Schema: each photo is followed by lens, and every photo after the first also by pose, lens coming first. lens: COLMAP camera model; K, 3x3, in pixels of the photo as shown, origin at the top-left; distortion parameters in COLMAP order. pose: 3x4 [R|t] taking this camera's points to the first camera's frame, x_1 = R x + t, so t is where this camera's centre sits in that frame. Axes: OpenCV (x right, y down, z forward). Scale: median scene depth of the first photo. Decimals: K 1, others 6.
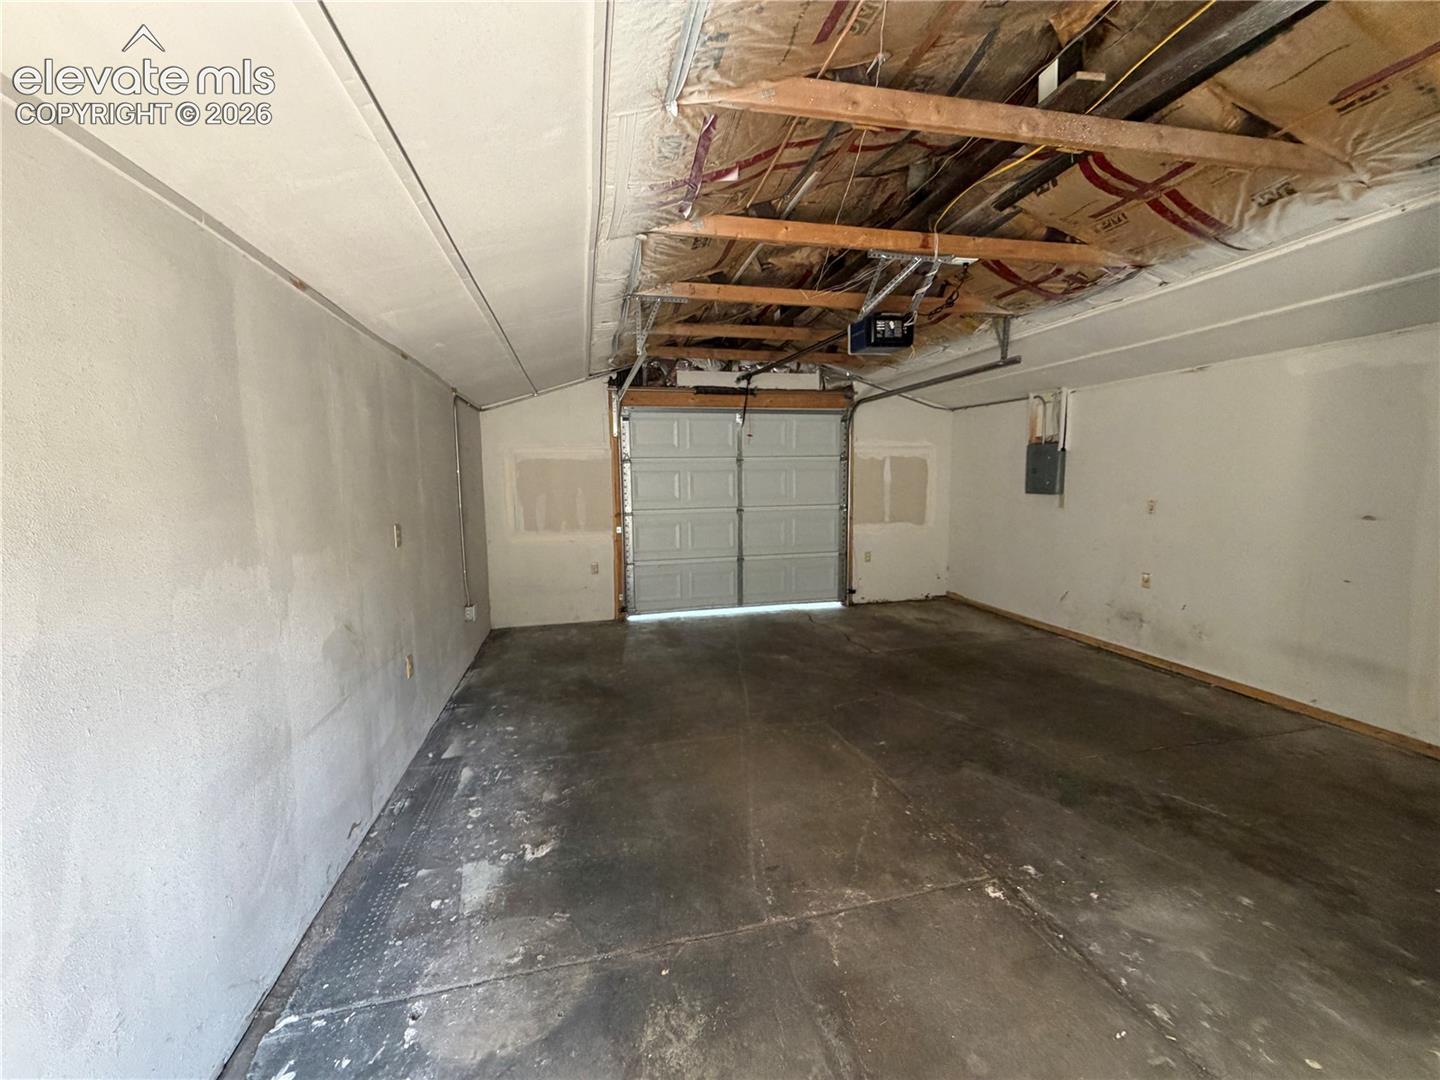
lens RADIAL K [[578.3, 0, 717.3], [0, 578.3, 539.5], [0, 0, 1]] dist [0.001657, 0.000310]
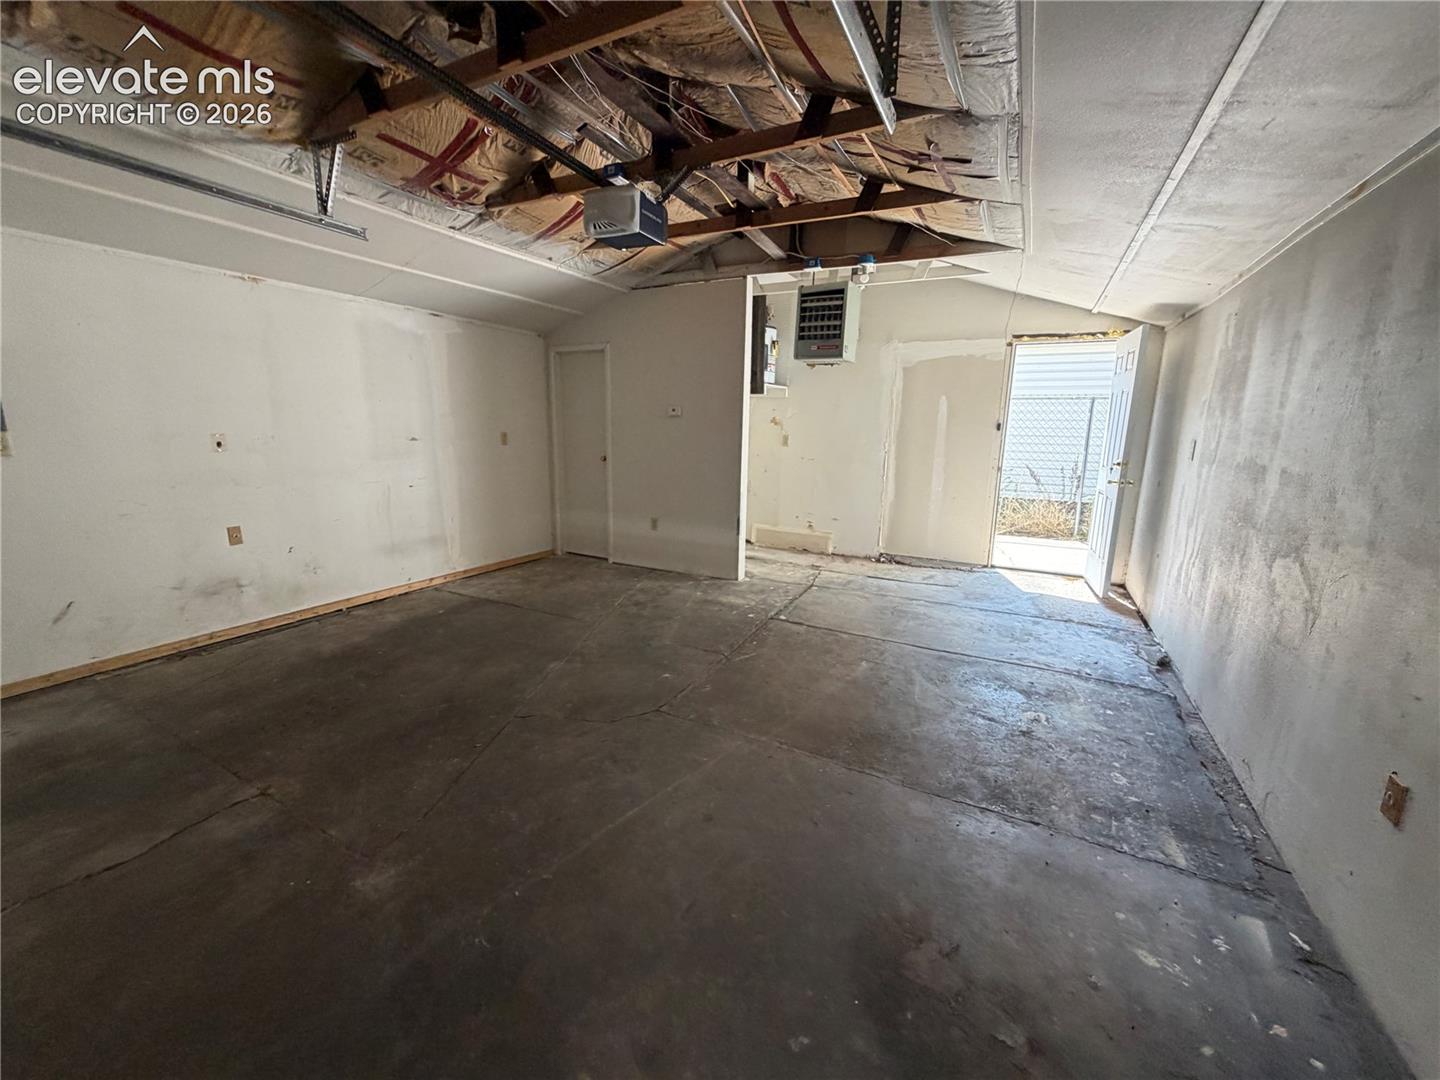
lens RADIAL K [[578.3, 0, 717.3], [0, 578.3, 539.5], [0, 0, 1]] dist [0.001657, 0.000310]
pose [[-0.757419, -0.127924, 0.640275, -0.276474], [0.062939, 0.961748, 0.266607, -0.095120], [-0.649888, 0.242232, -0.720395, 1.145288]]
